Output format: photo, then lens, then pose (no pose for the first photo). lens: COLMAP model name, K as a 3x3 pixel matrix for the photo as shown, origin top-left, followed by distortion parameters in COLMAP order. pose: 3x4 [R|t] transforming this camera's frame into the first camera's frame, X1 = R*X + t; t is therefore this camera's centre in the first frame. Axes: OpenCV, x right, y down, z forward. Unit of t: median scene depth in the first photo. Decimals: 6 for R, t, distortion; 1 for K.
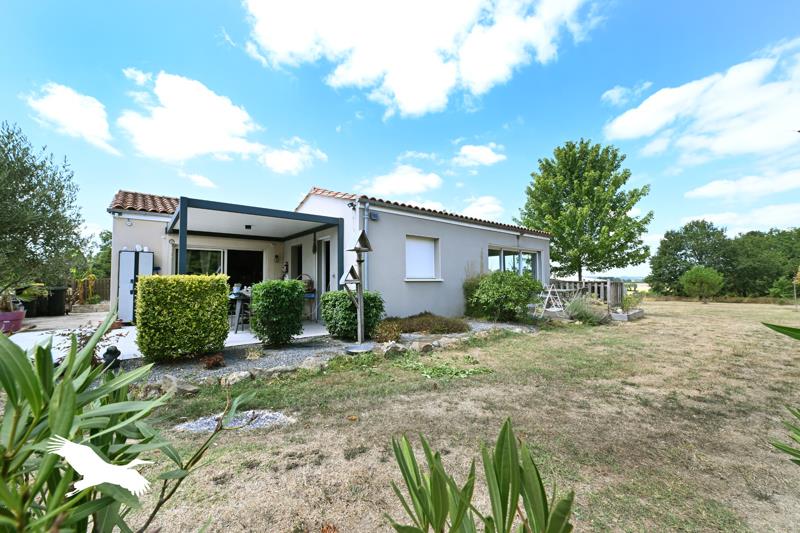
lens RADIAL K [[317.6, 0, 404.8], [0, 317.6, 265.8], [0, 0, 1]] dist [-0.000948, 0.000001]
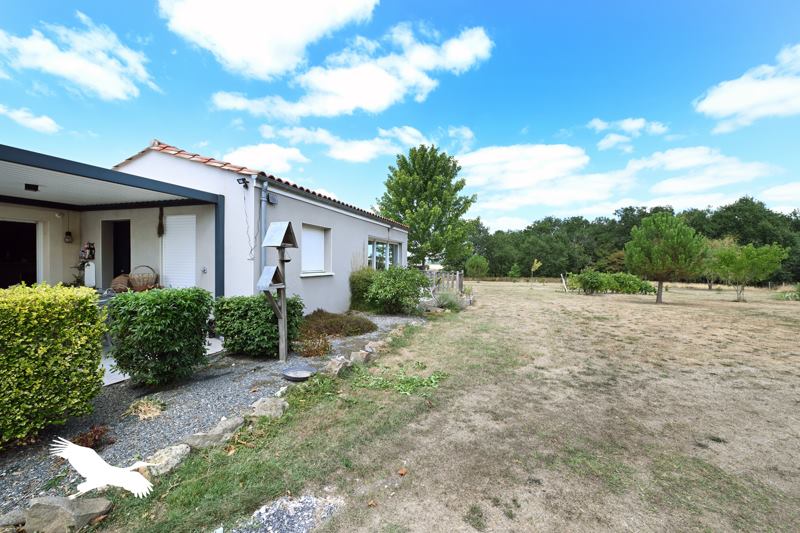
lens RADIAL K [[317.6, 0, 404.8], [0, 317.6, 265.8], [0, 0, 1]] dist [-0.000948, 0.000001]
pose [[0.845478, 0.012798, 0.533856, -0.232478], [-0.048281, 0.997450, 0.052553, -0.043340], [-0.531822, -0.070208, 0.843941, 0.118249]]
